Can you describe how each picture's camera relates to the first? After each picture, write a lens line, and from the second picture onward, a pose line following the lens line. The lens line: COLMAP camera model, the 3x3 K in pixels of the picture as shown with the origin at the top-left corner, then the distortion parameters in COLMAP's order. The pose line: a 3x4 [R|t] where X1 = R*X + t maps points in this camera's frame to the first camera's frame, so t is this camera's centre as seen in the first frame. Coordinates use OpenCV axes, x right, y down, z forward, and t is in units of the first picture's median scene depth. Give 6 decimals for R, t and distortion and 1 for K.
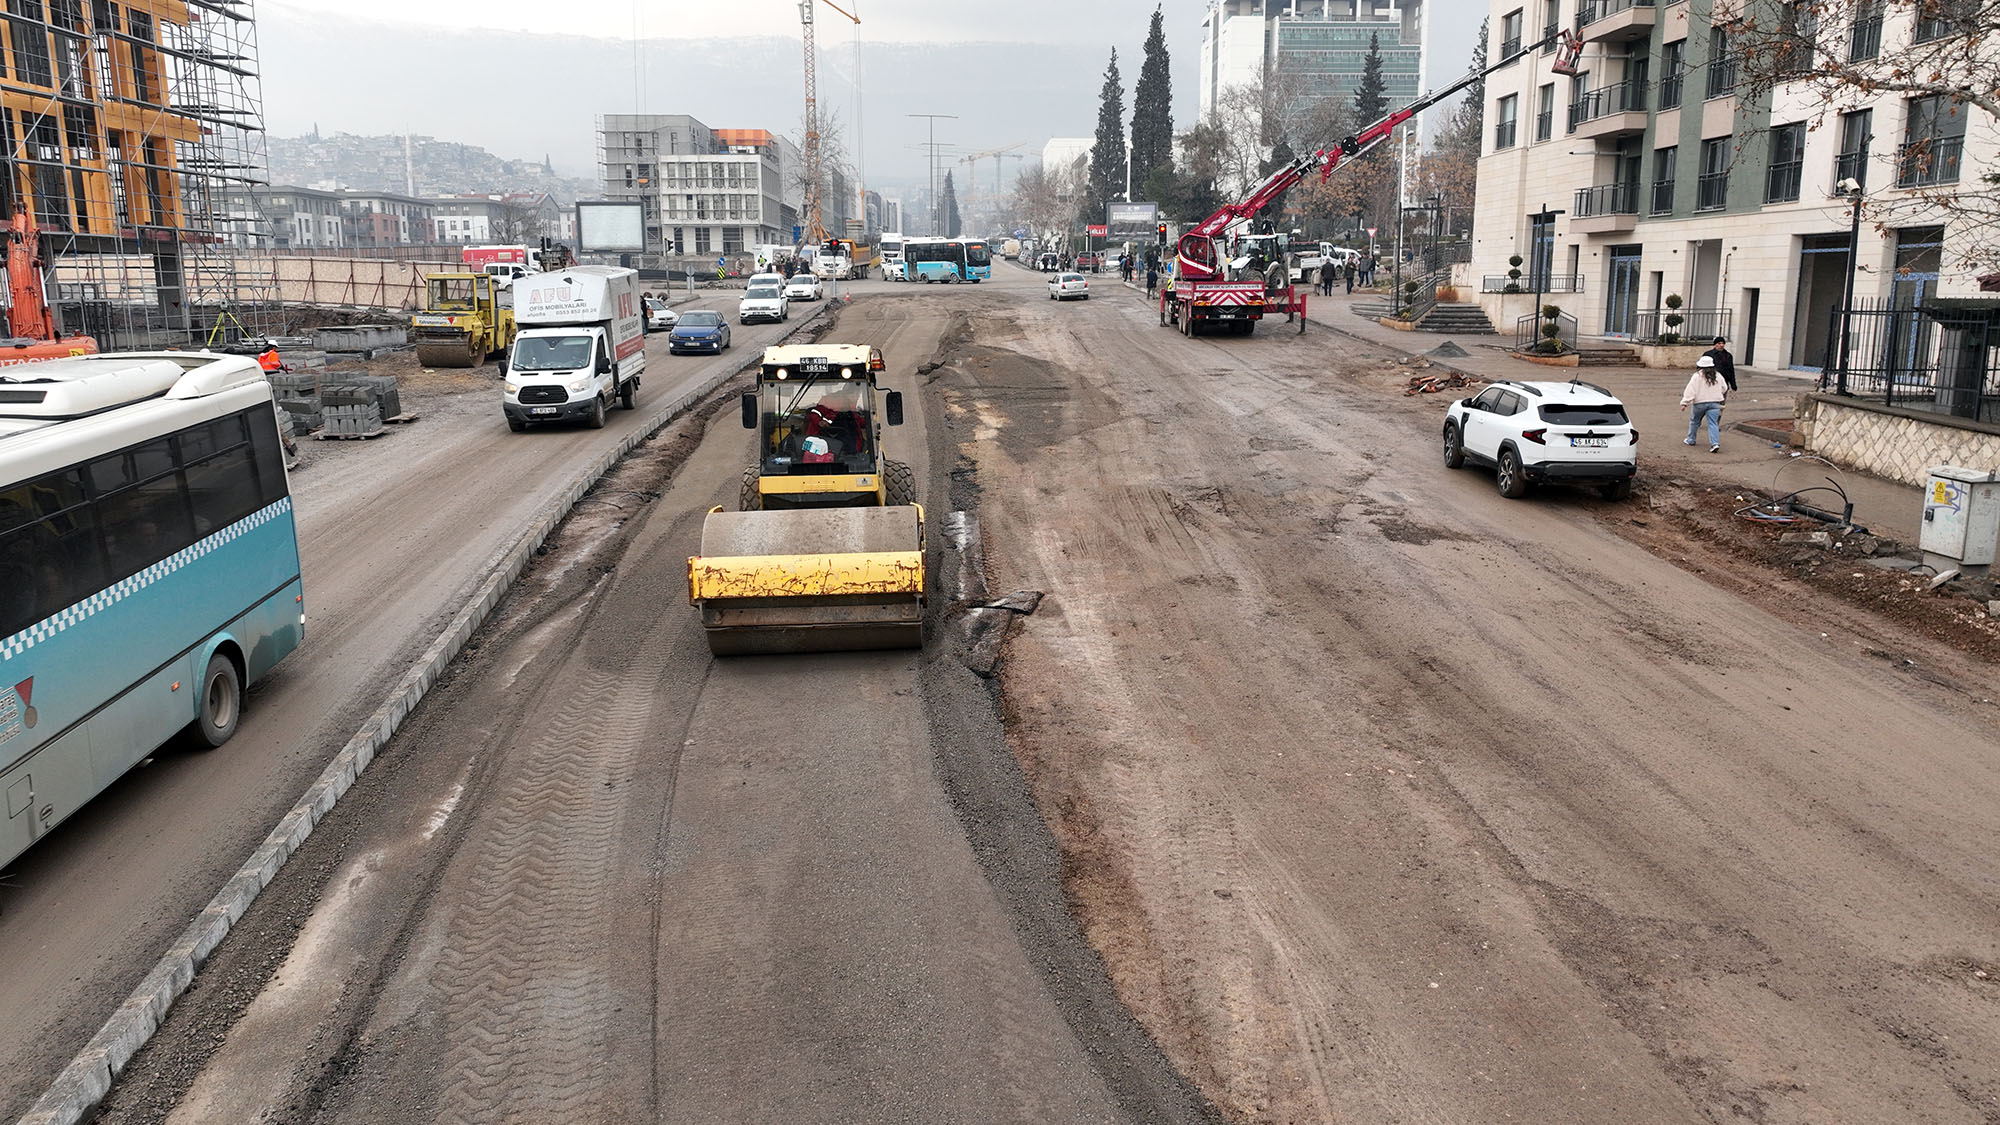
lens RADIAL K [[1410.3, 0, 1000.0], [0, 1410.3, 562.5], [0, 0, 1]] dist [0.003558, 0.002014]
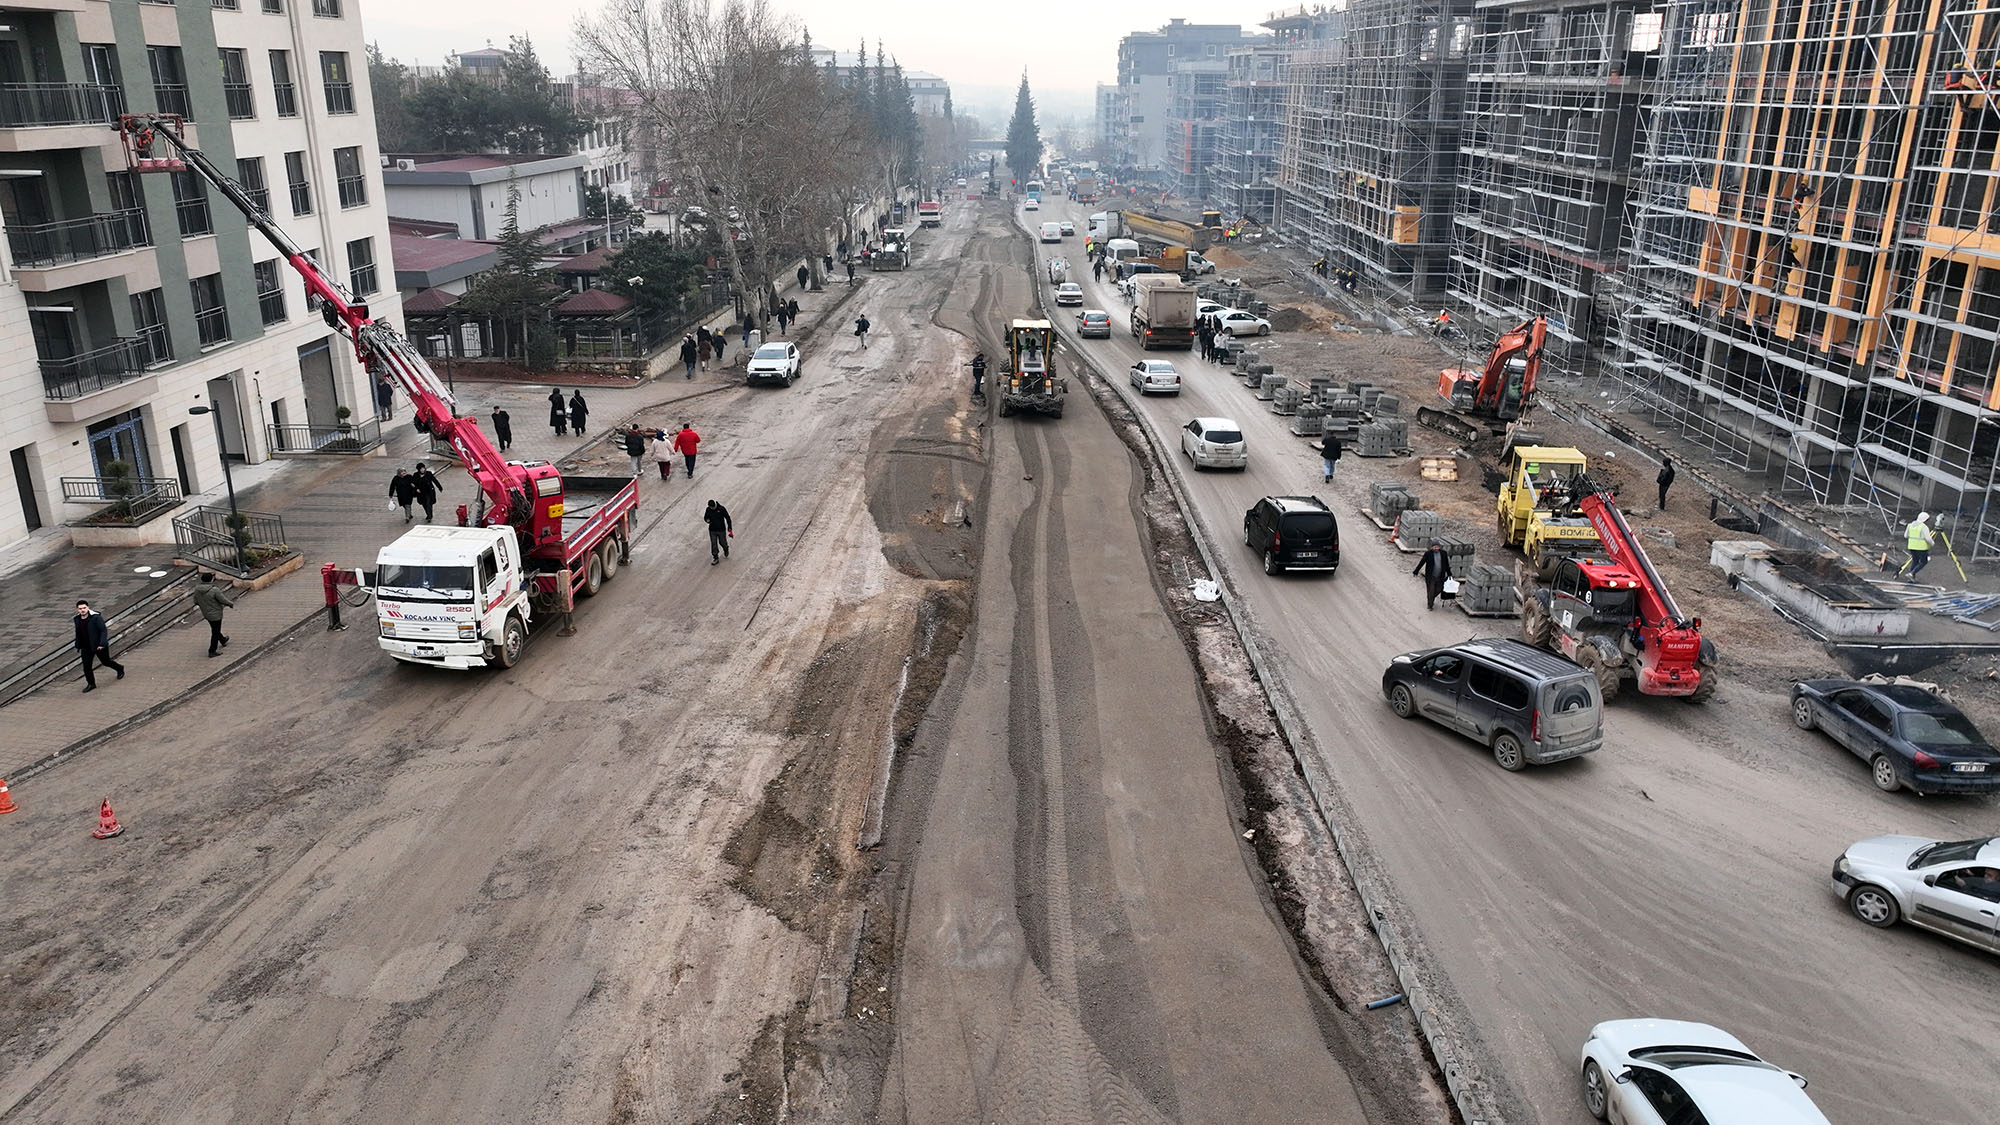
lens RADIAL K [[1410.3, 0, 1000.0], [0, 1410.3, 562.5], [0, 0, 1]] dist [0.003558, 0.002014]
pose [[-0.999029, -0.017256, 0.040544, -0.326654], [0.005537, 0.863676, 0.504018, -1.981933], [-0.043714, 0.503753, -0.862741, 6.140321]]
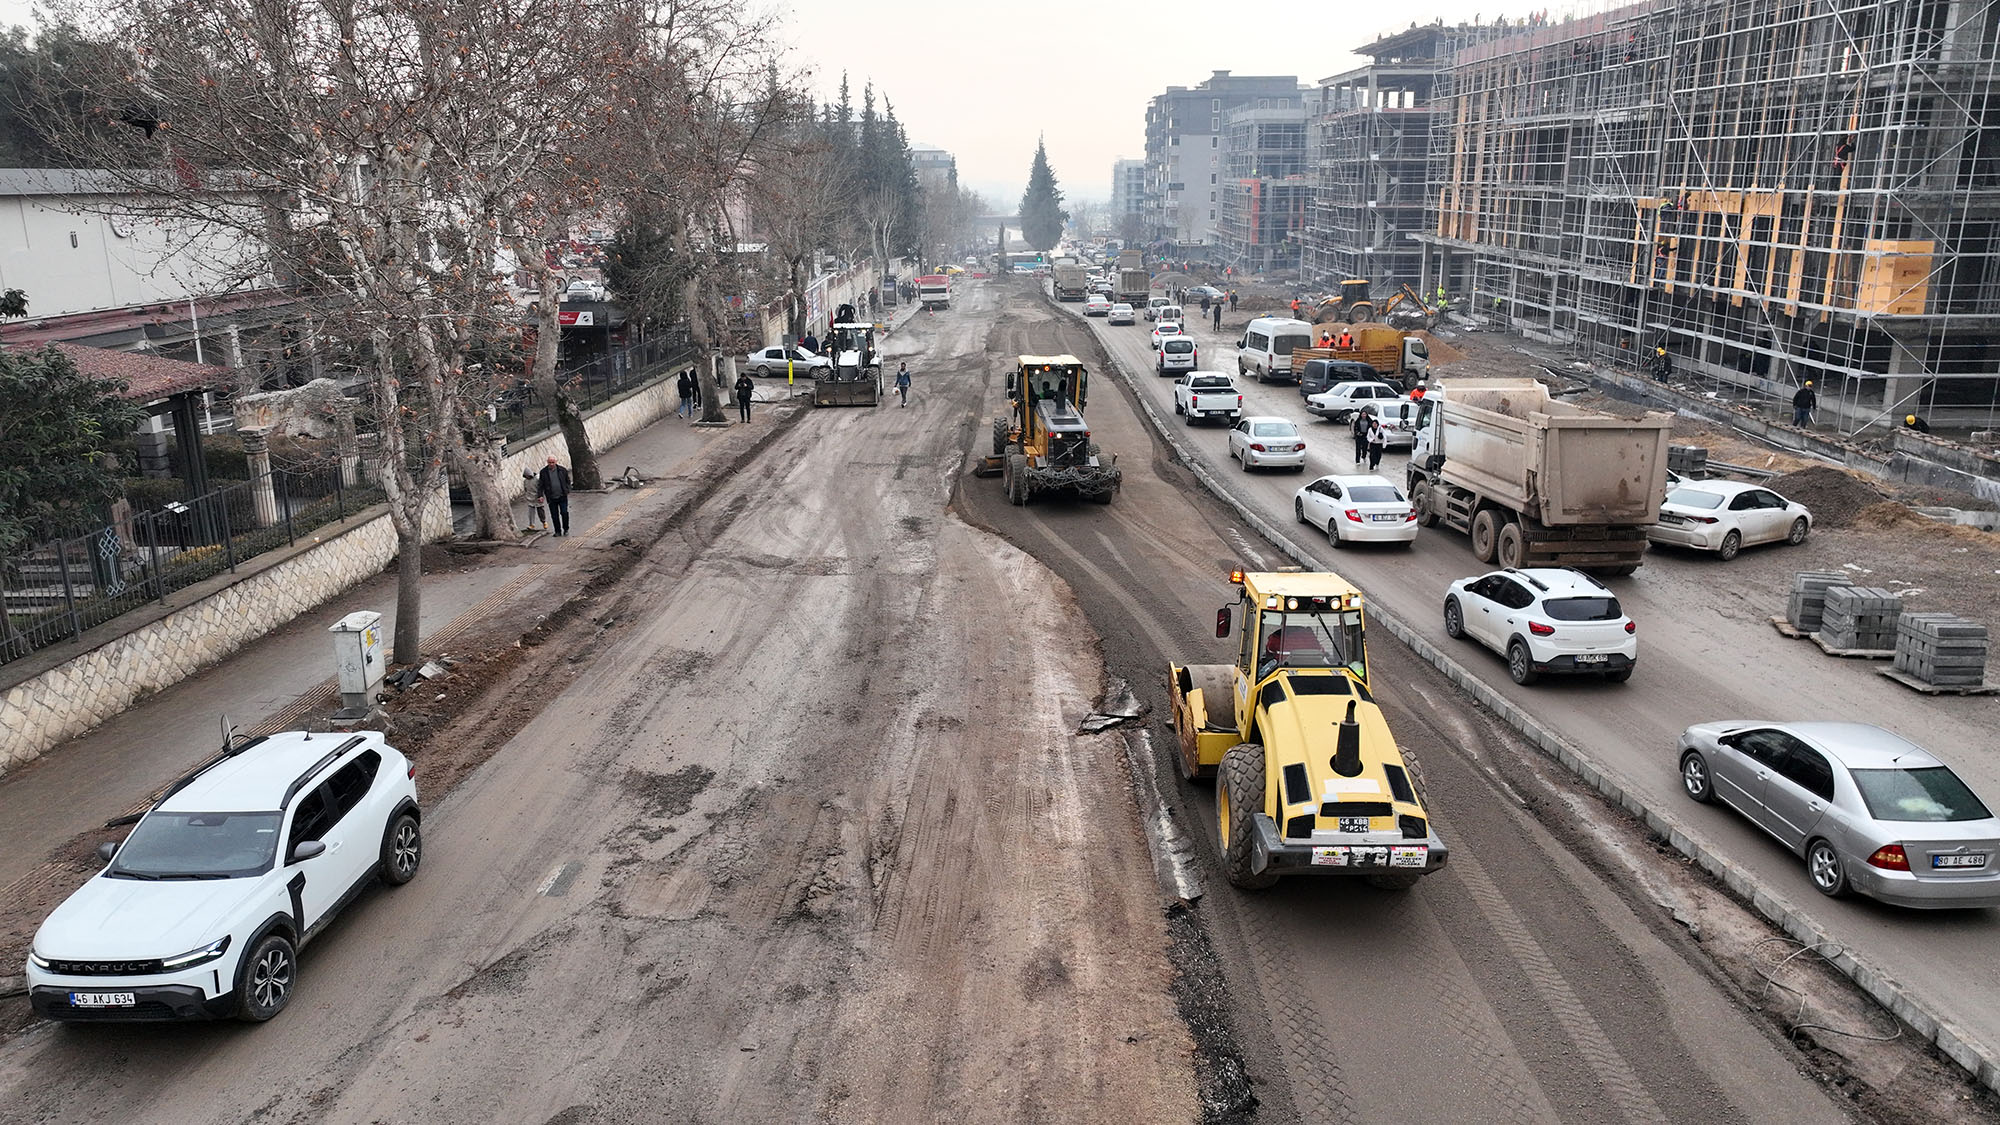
lens RADIAL K [[1410.3, 0, 1000.0], [0, 1410.3, 562.5], [0, 0, 1]] dist [0.003558, 0.002014]
pose [[-0.999038, -0.003764, 0.043693, 0.054213], [0.016272, 0.893372, 0.449022, -0.795702], [-0.040724, 0.449301, -0.892452, 2.470954]]
